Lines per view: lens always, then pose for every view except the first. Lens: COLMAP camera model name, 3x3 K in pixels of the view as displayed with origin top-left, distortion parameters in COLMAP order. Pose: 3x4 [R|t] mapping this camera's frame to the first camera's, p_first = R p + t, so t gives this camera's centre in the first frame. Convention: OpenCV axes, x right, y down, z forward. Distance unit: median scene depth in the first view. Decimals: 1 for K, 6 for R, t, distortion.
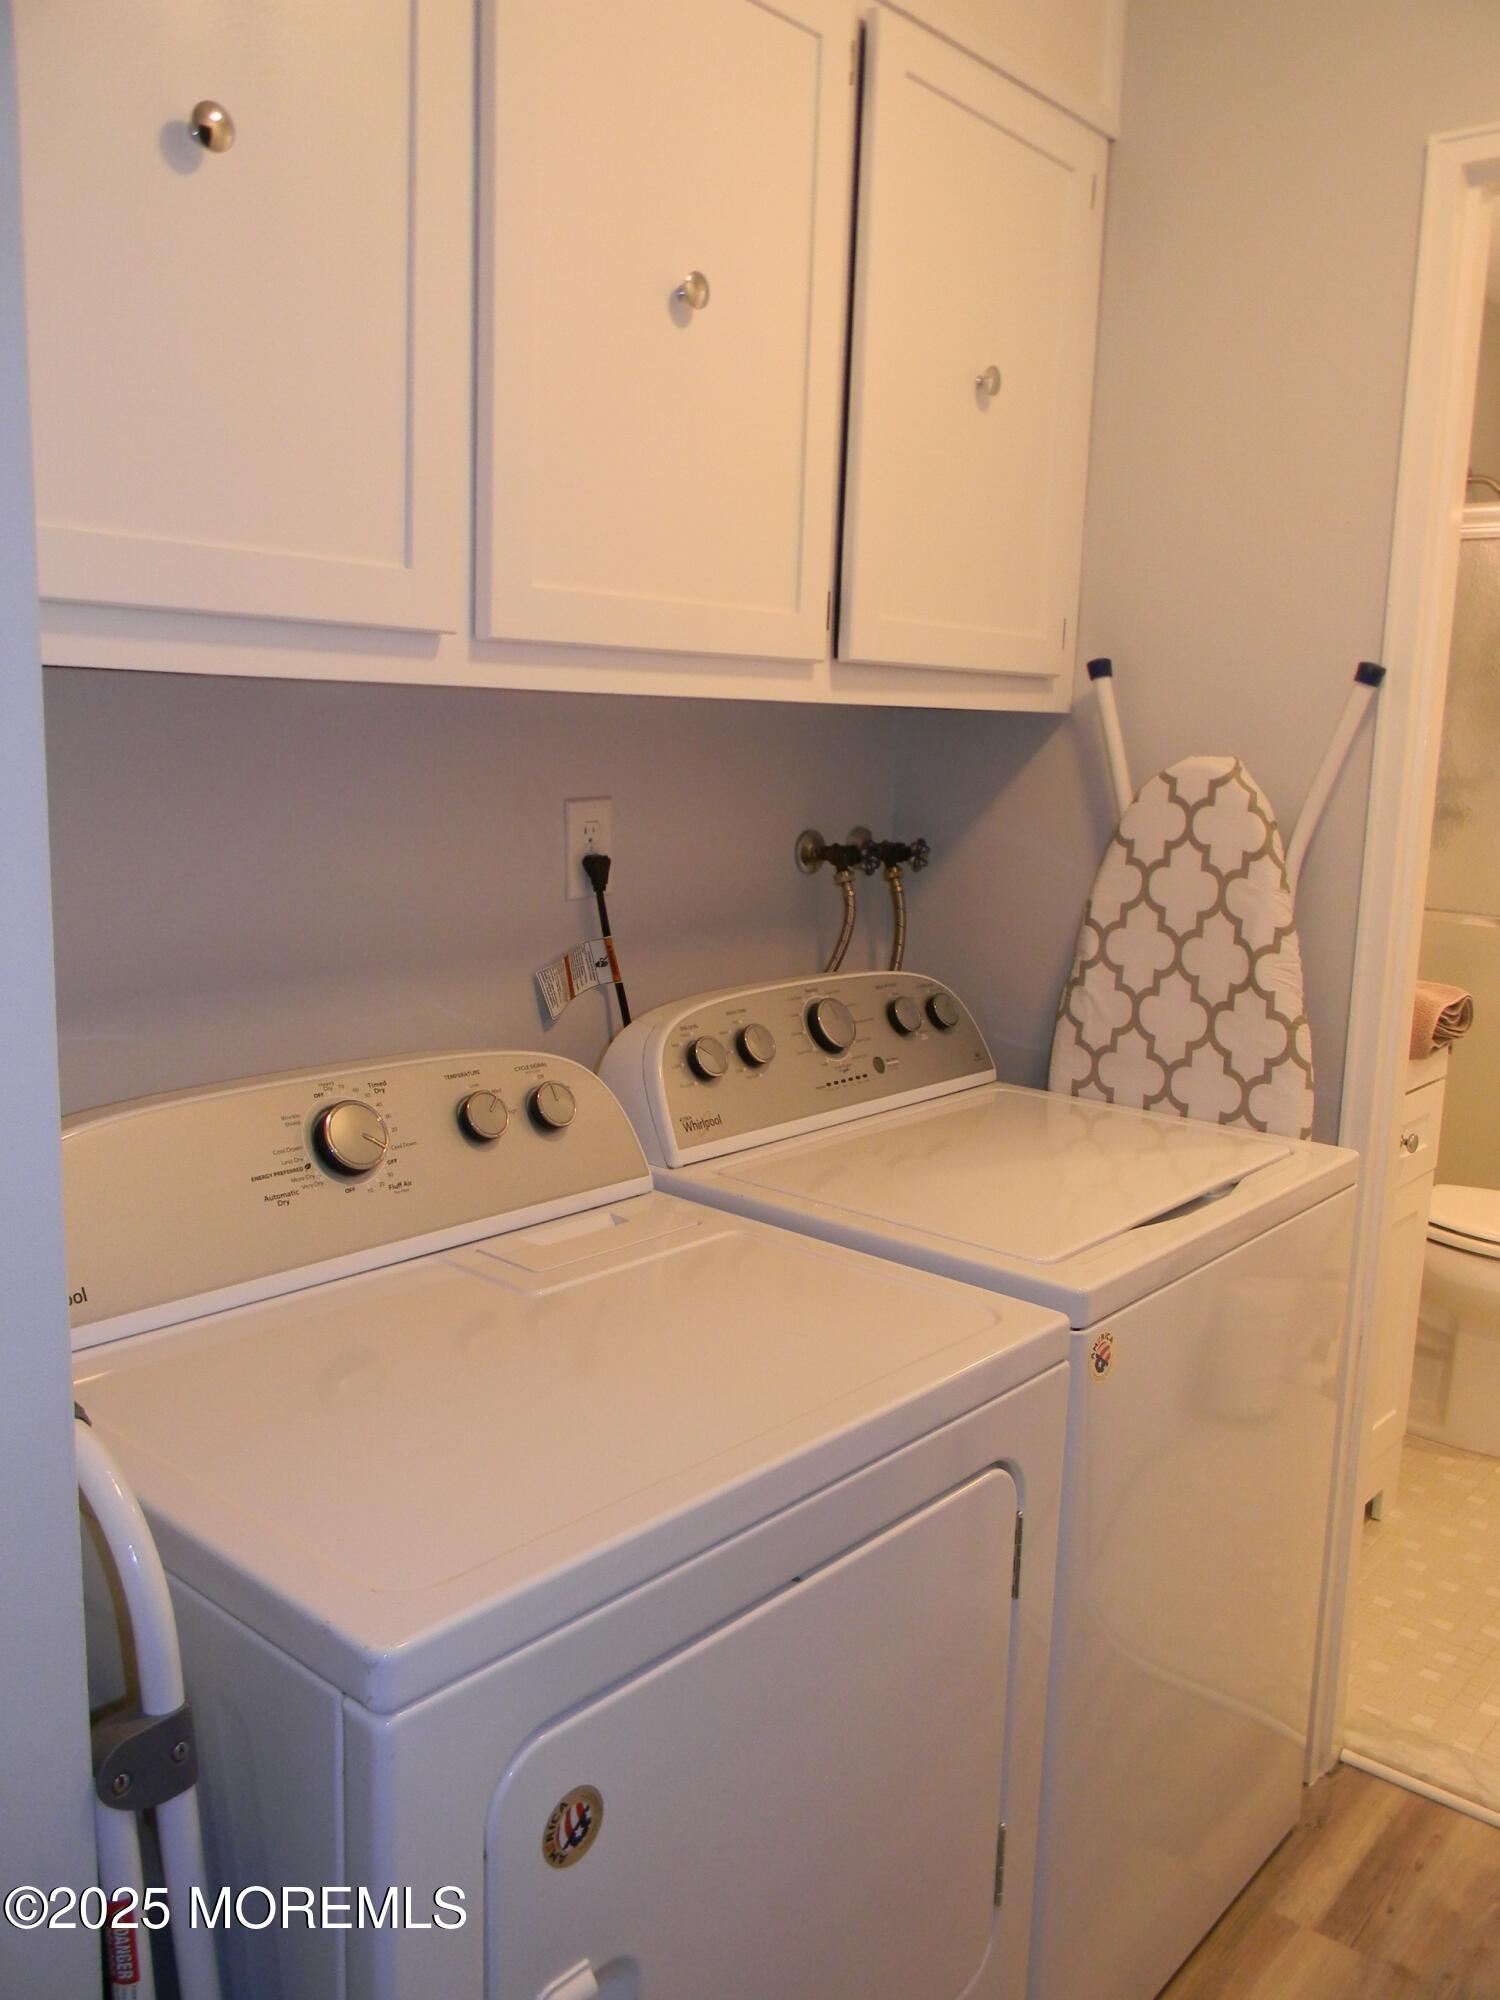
lens RADIAL K [[1647.5, 0, 750.0], [0, 1647.5, 1000.0], [0, 0, 1]] dist [0.048674, -0.014663]
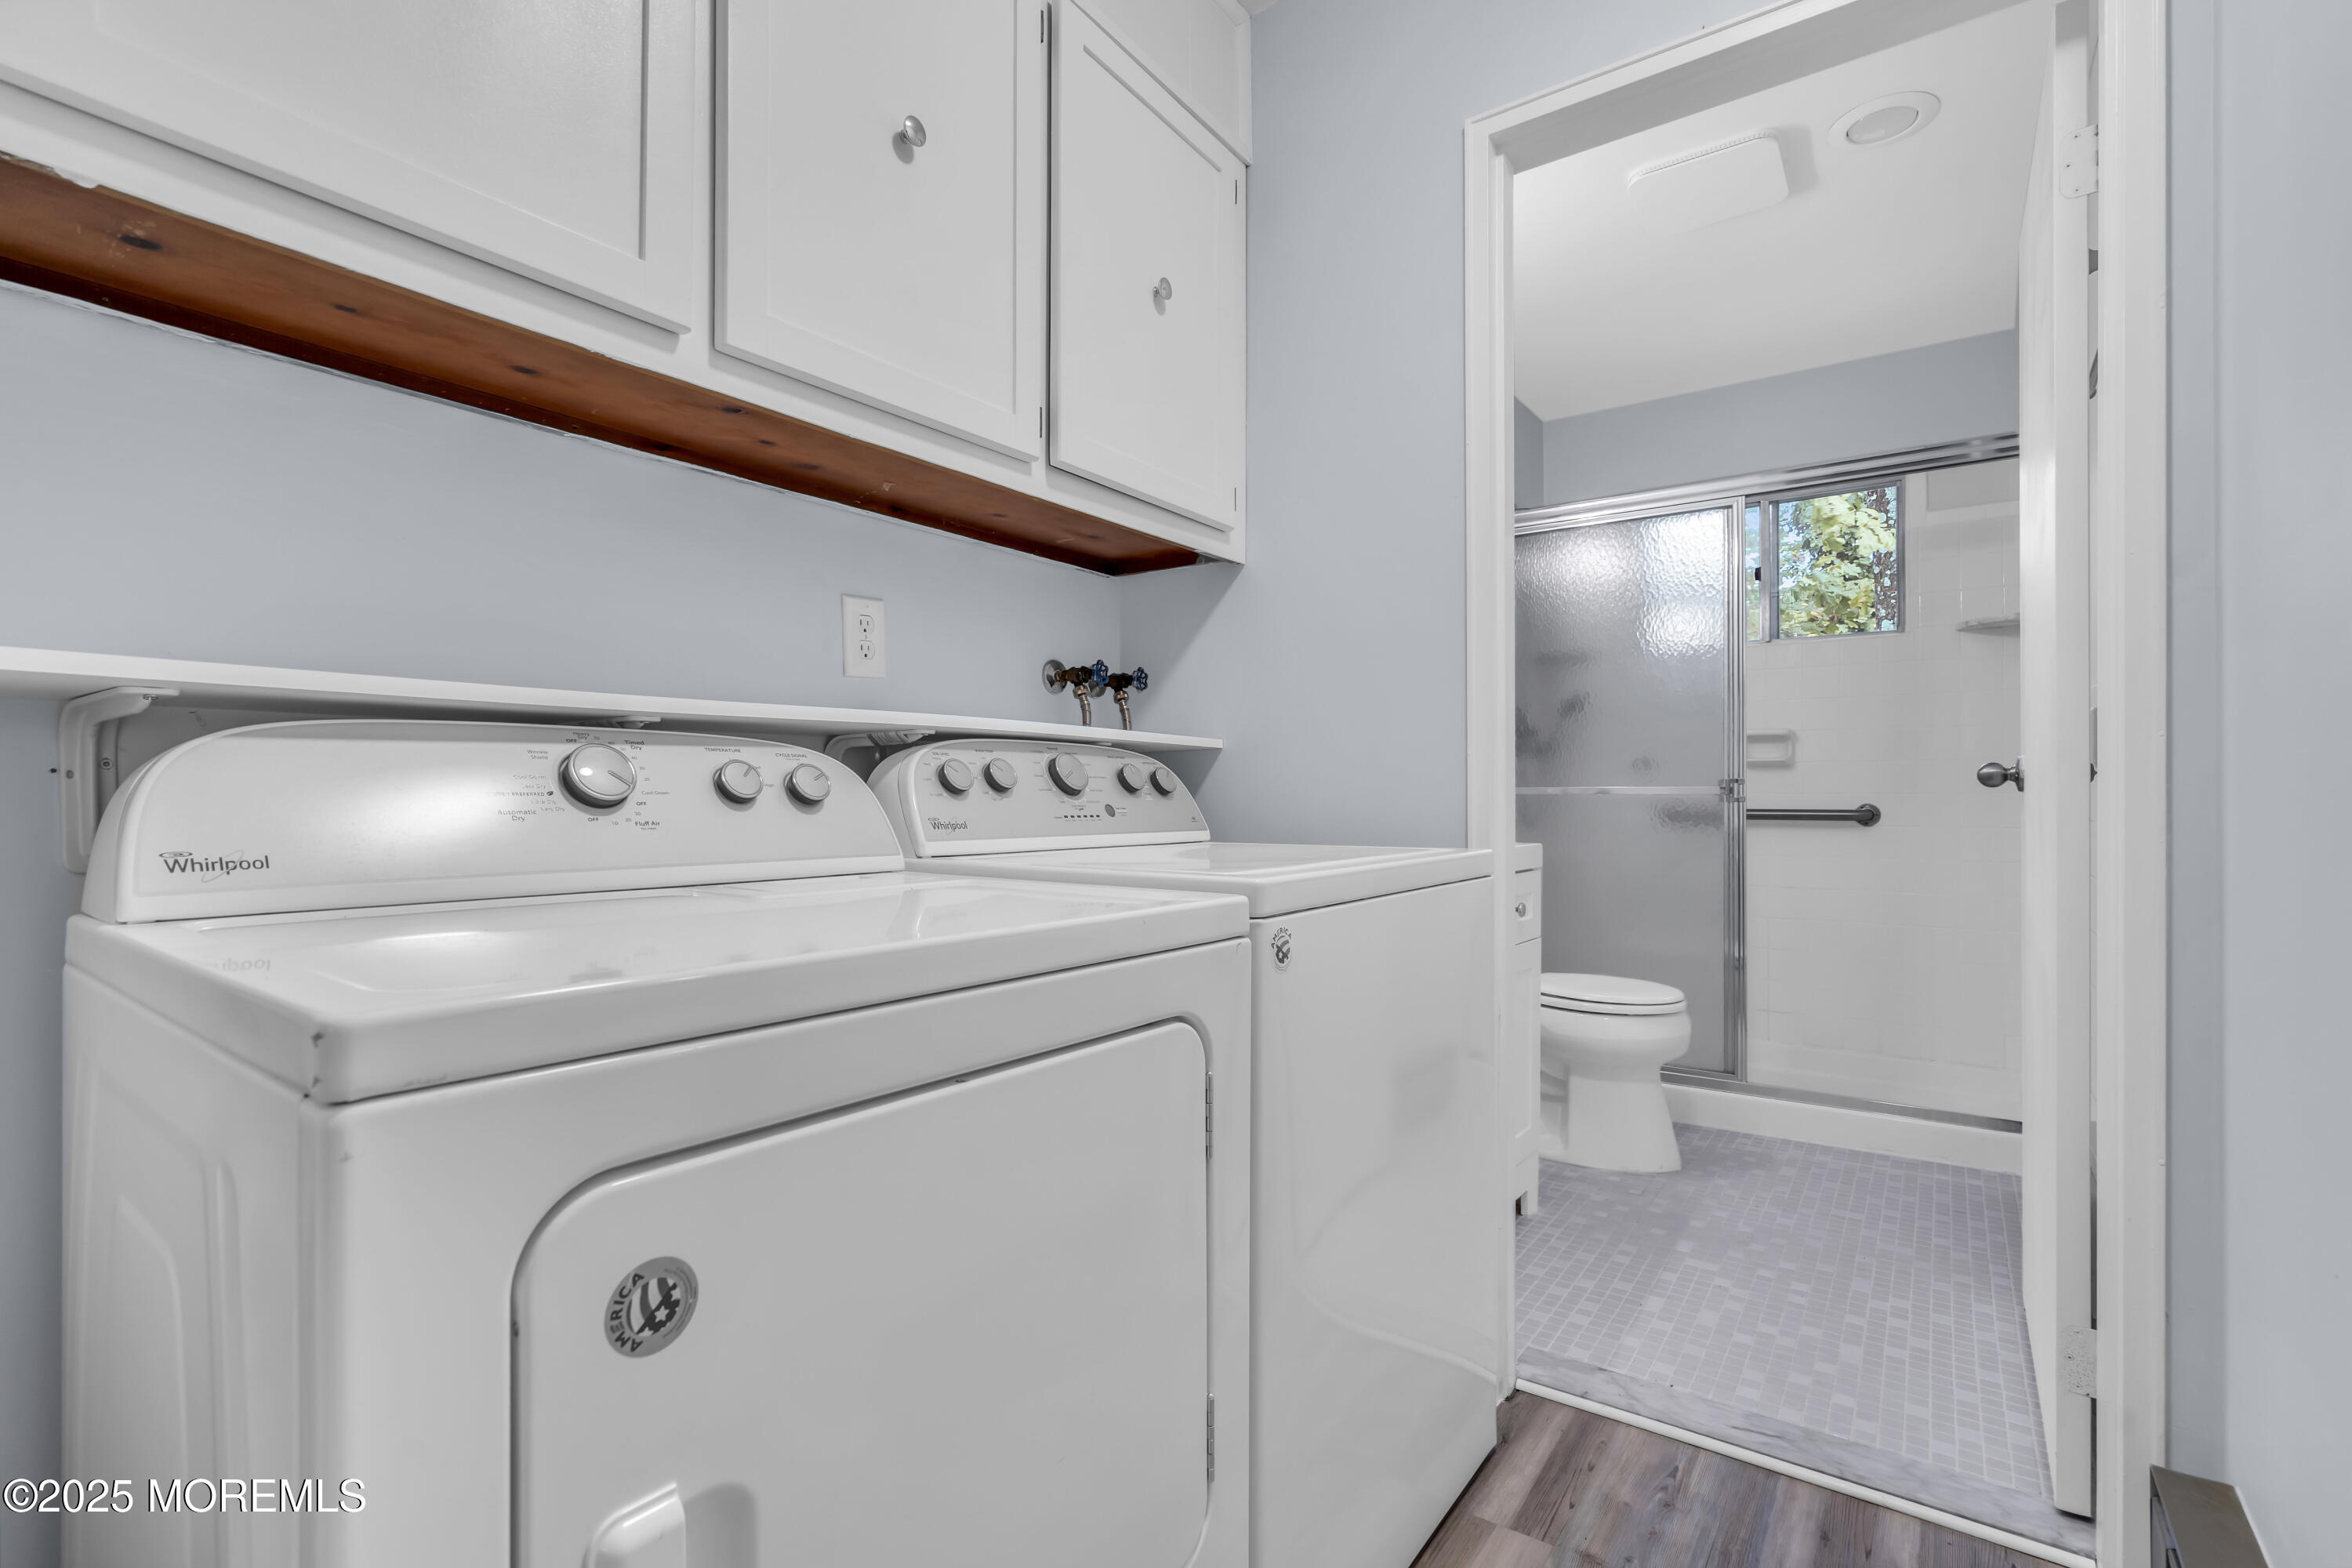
lens RADIAL K [[1071.8, 0, 1125.6], [0, 1071.8, 795.5], [0, 0, 1]] dist [0.009267, 0.000424]
pose [[0.998320, -0.033481, 0.047285, 0.059520], [0.040700, 0.986103, -0.161072, 0.174173], [-0.041235, 0.162726, 0.985809, 0.211572]]
